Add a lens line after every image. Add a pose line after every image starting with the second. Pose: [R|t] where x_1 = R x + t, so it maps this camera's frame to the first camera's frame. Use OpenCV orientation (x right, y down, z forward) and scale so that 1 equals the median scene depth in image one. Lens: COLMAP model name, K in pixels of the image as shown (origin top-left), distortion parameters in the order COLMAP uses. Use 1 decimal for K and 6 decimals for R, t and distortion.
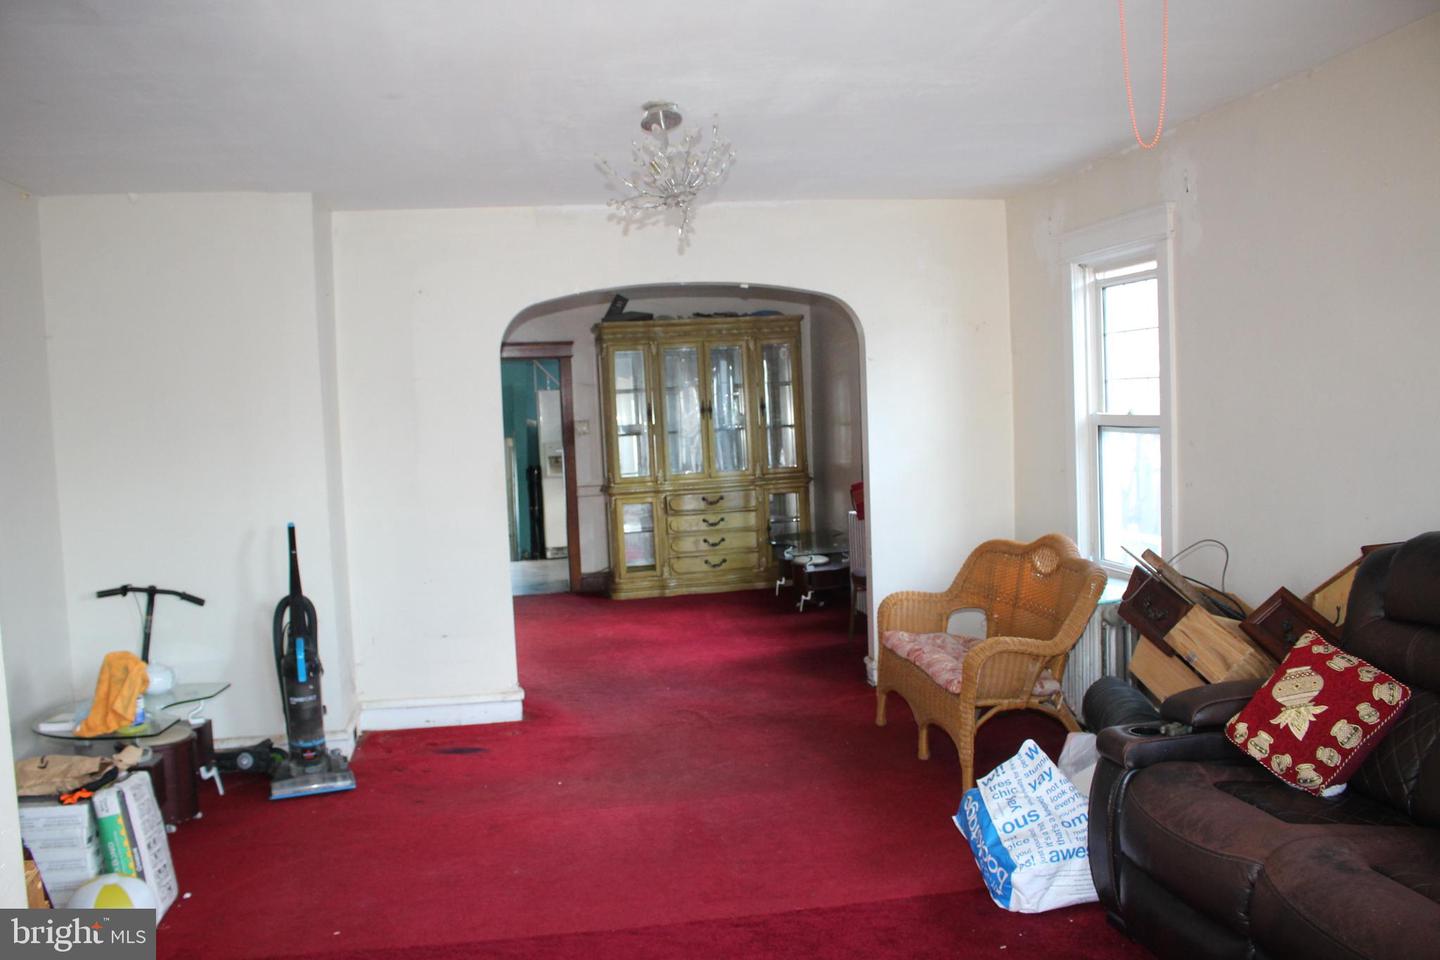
lens RADIAL K [[1180.4, 0, 691.9], [0, 1180.4, 482.2], [0, 0, 1]] dist [-0.157812, 0.126688]
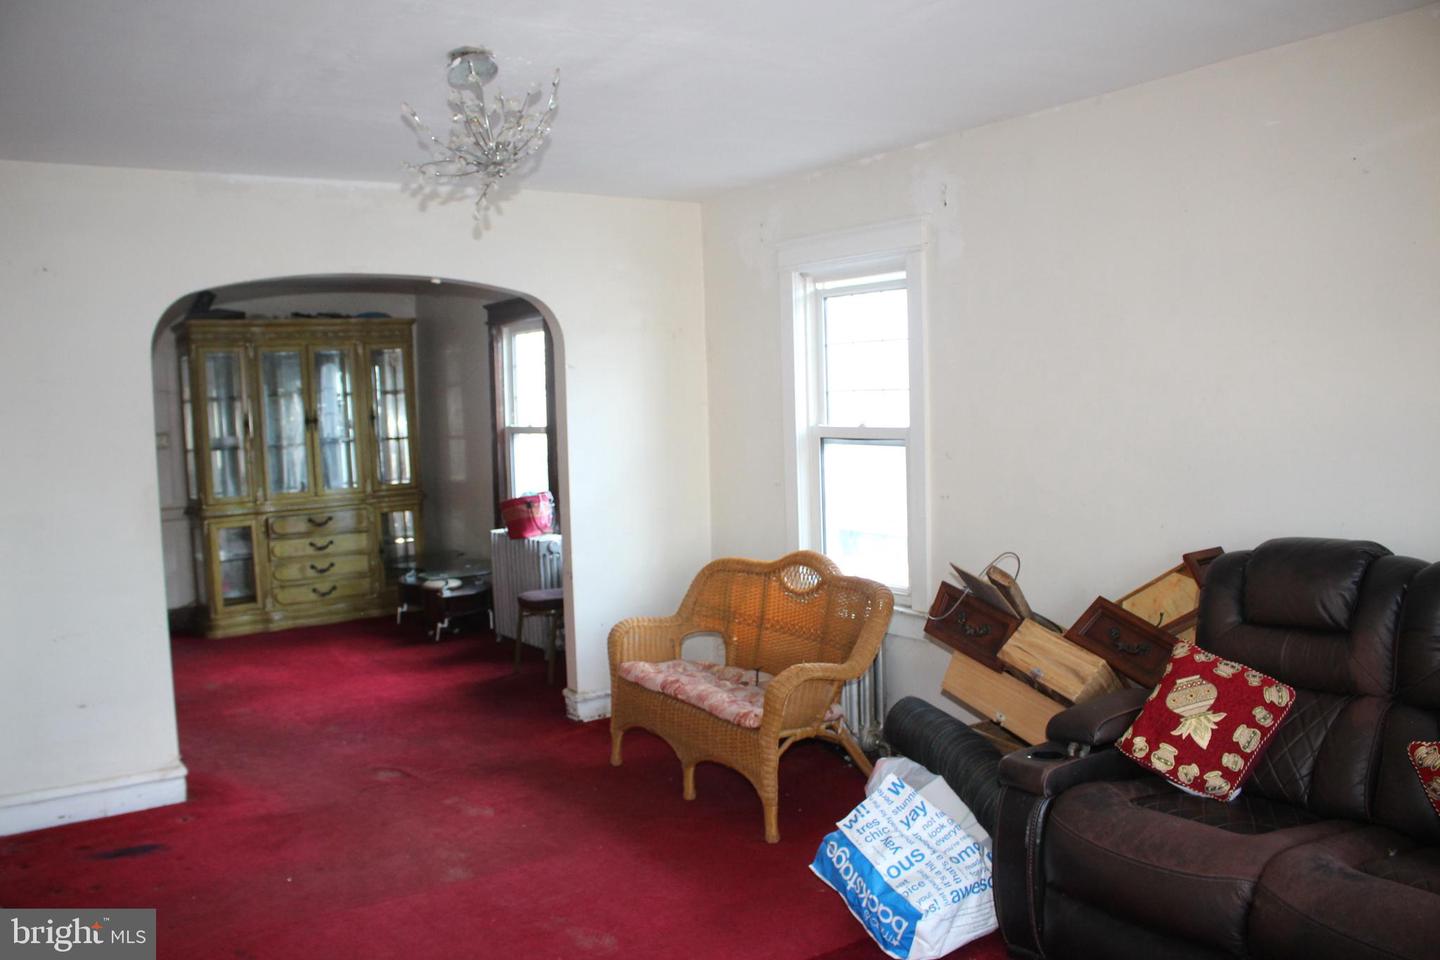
lens RADIAL K [[1180.4, 0, 691.9], [0, 1180.4, 482.2], [0, 0, 1]] dist [-0.157812, 0.126688]
pose [[0.909613, -0.016480, 0.415130, -0.239224], [0.020039, 0.999790, -0.004219, -0.013323], [-0.414973, 0.012156, 0.909753, 0.200113]]
